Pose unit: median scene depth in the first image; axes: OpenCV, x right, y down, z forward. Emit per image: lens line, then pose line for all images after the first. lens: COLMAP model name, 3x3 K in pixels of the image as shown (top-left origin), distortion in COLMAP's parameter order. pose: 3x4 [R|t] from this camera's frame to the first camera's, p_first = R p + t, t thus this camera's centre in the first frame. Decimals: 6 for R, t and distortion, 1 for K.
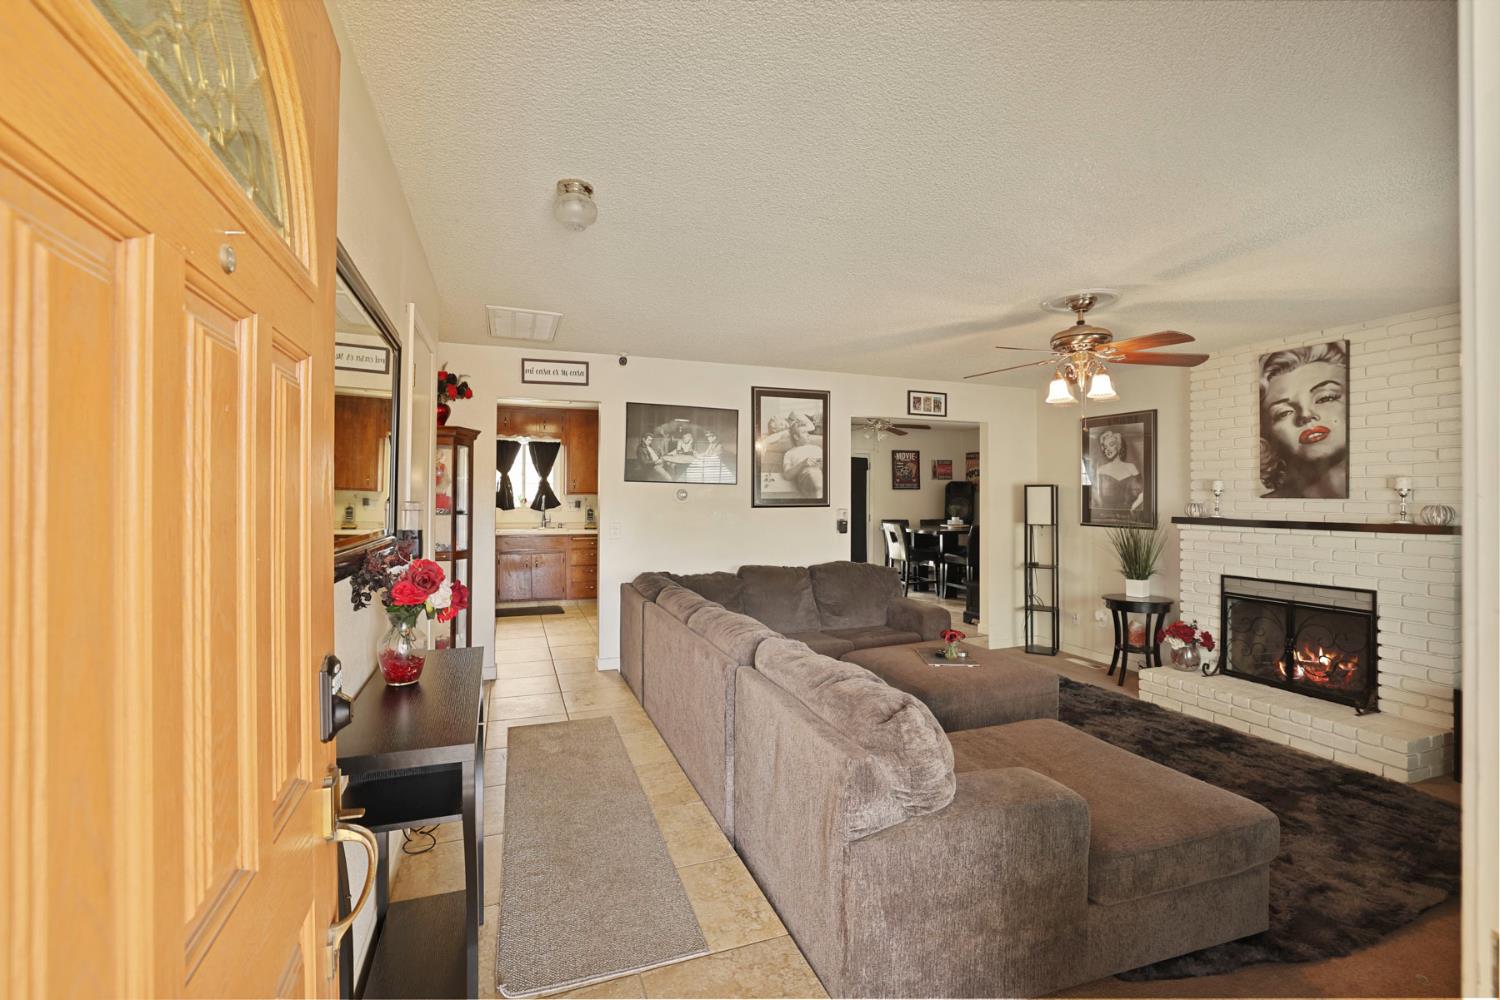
lens RADIAL K [[649.5, 0, 751.5], [0, 649.5, 488.3], [0, 0, 1]] dist [-0.042200, 0.020331]
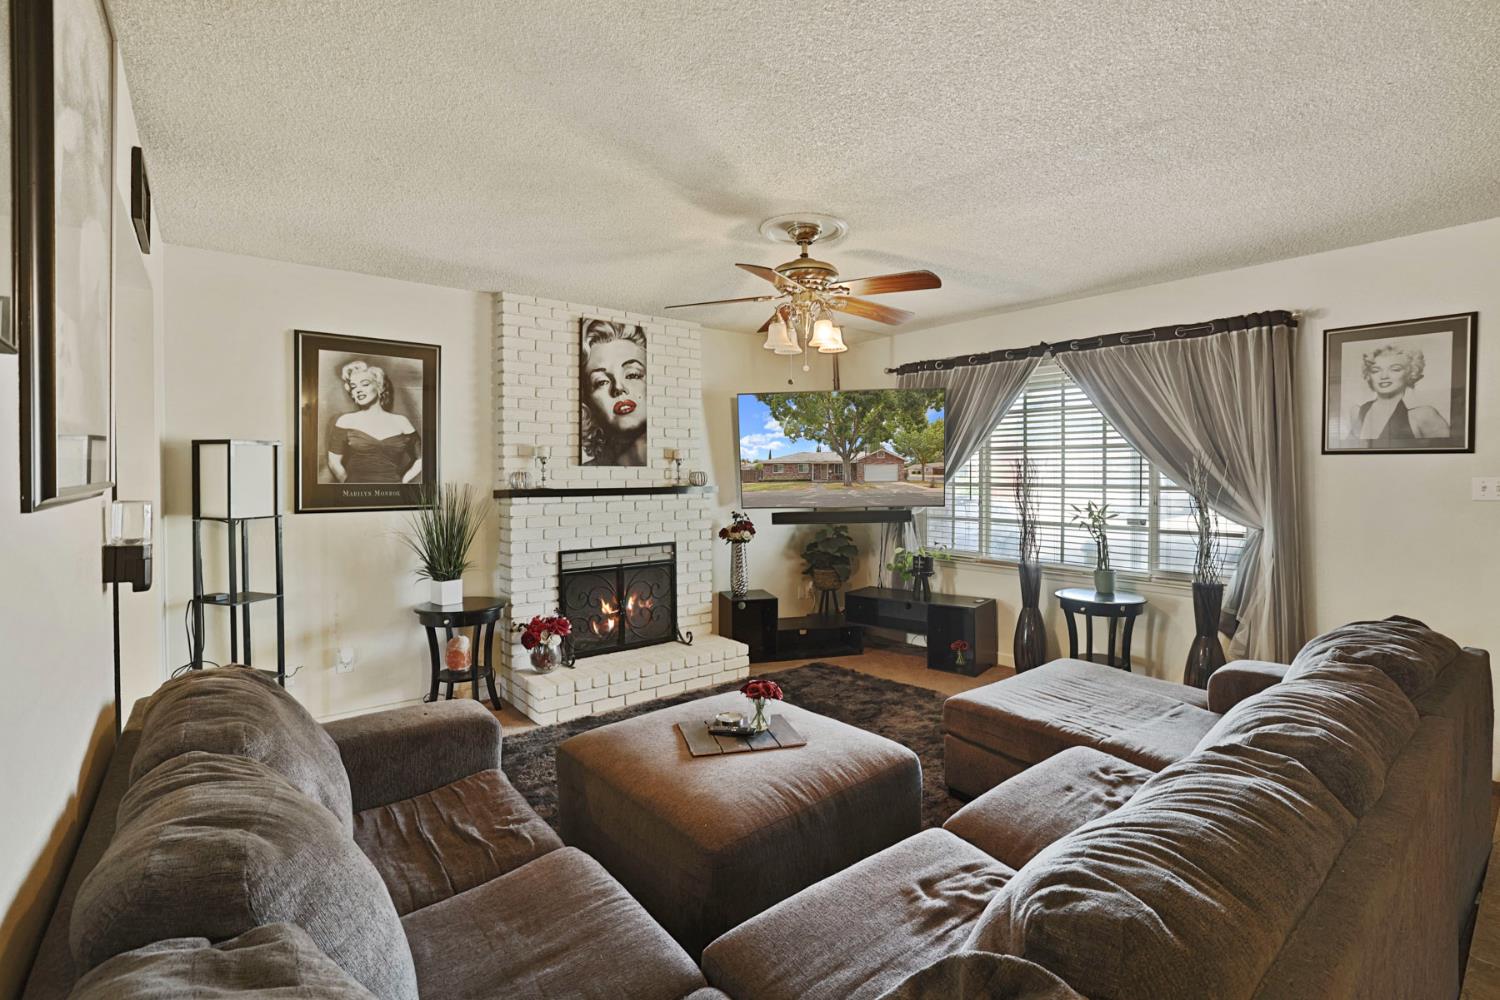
lens RADIAL K [[678.7, 0, 734.6], [0, 678.7, 487.7], [0, 0, 1]] dist [-0.063957, 0.000009]
pose [[-0.306617, -0.027610, 0.951432, -0.240096], [-0.014236, 0.999600, 0.024420, 0.019169], [-0.951726, -0.006057, -0.306888, 1.065499]]
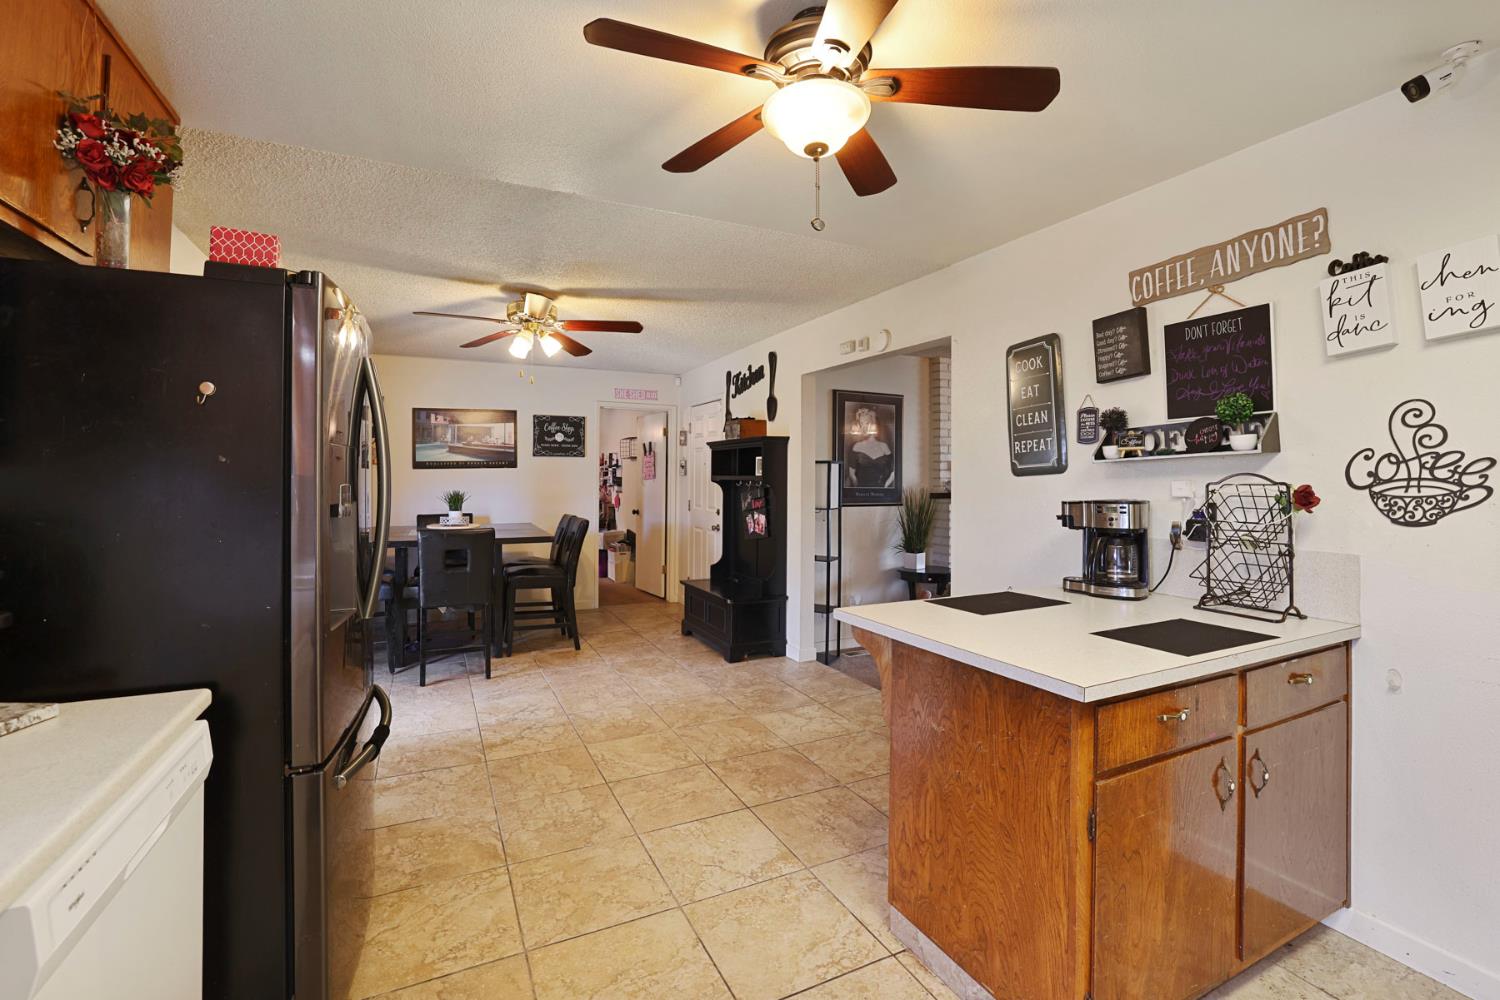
lens RADIAL K [[655.7, 0, 751.7], [0, 655.7, 459.3], [0, 0, 1]] dist [-0.036264, 0.000018]
pose [[-0.108077, 0.019776, 0.993946, -0.527710], [-0.014319, 0.999667, -0.021447, 0.016224], [-0.994039, -0.016551, -0.107758, 1.606705]]
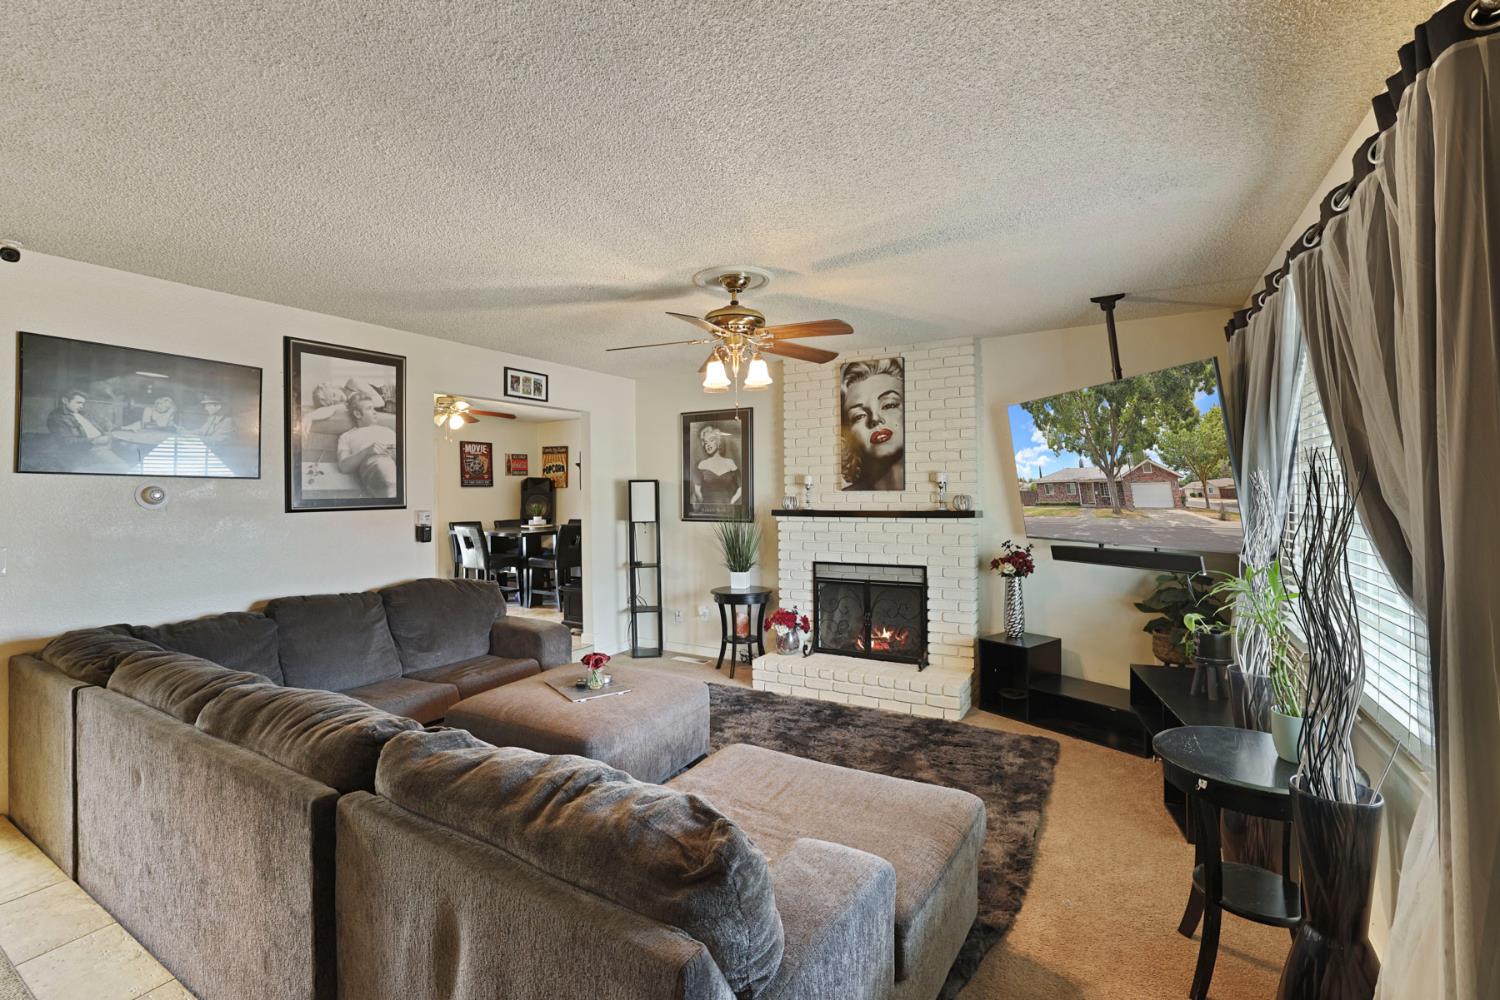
lens RADIAL K [[655.1, 0, 748.7], [0, 655.1, 485.6], [0, 0, 1]] dist [-0.043828, 0.014723]
pose [[0.781061, -0.004676, 0.624437, -0.049708], [0.005840, 0.999983, 0.000183, 0.004895], [-0.624428, 0.003504, 0.781075, 0.195327]]
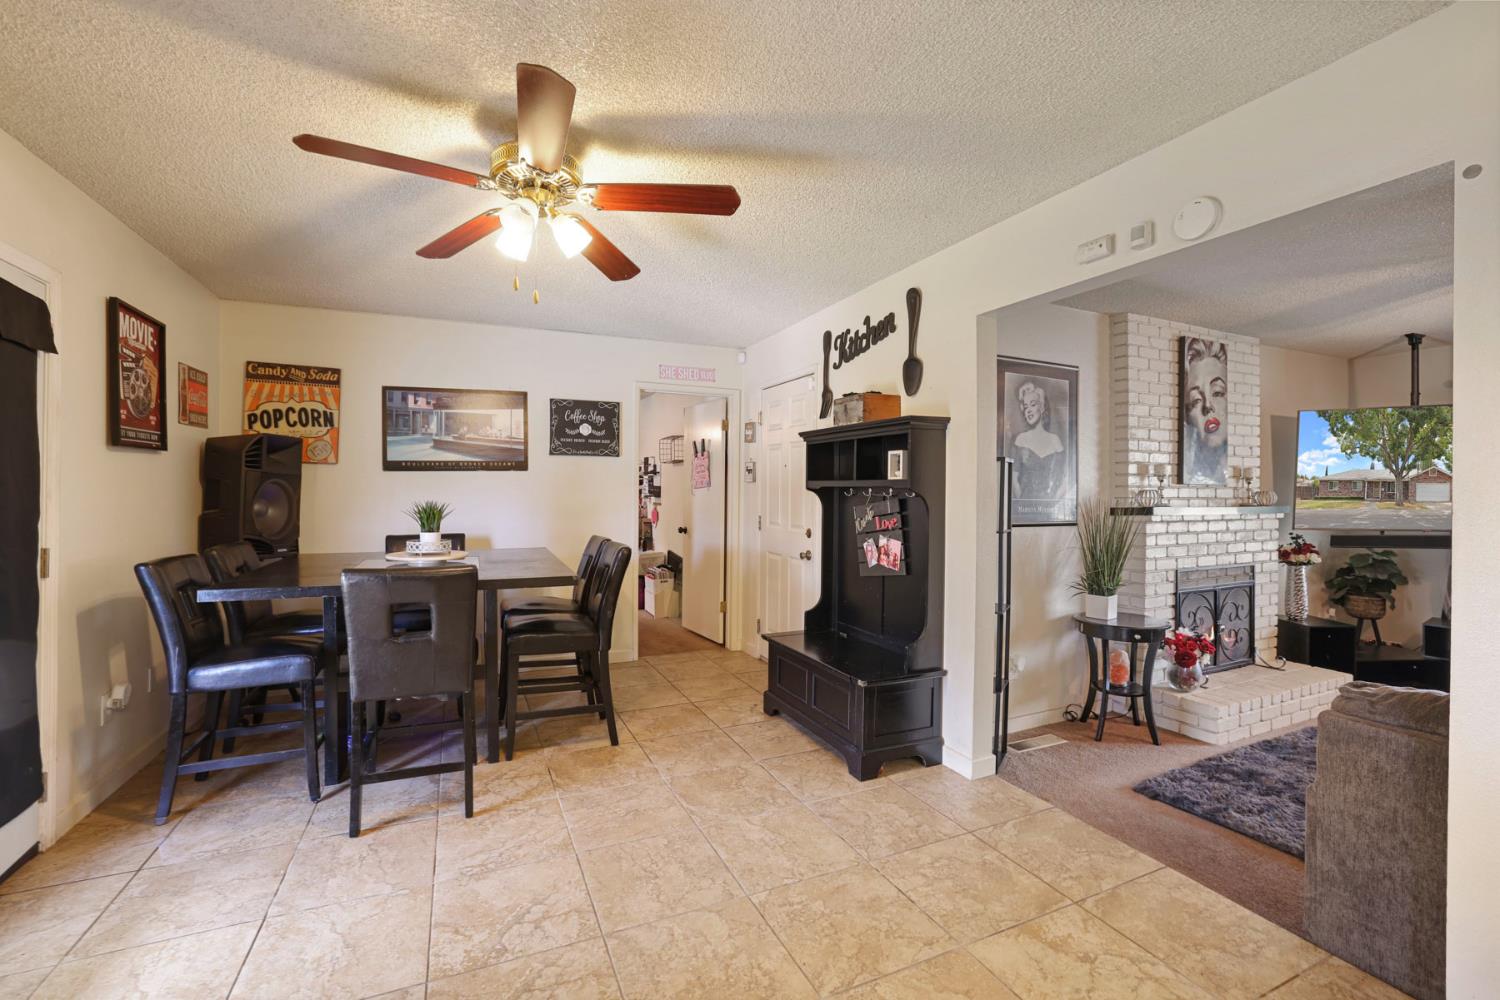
lens RADIAL K [[642.3, 0, 749.2], [0, 642.3, 485.6], [0, 0, 1]] dist [-0.043473, 0.013106]
pose [[-0.073618, -0.000622, 0.997286, -0.105111], [-0.017590, 0.999845, -0.000674, 0.029550], [-0.997131, -0.017592, -0.073618, 1.683915]]
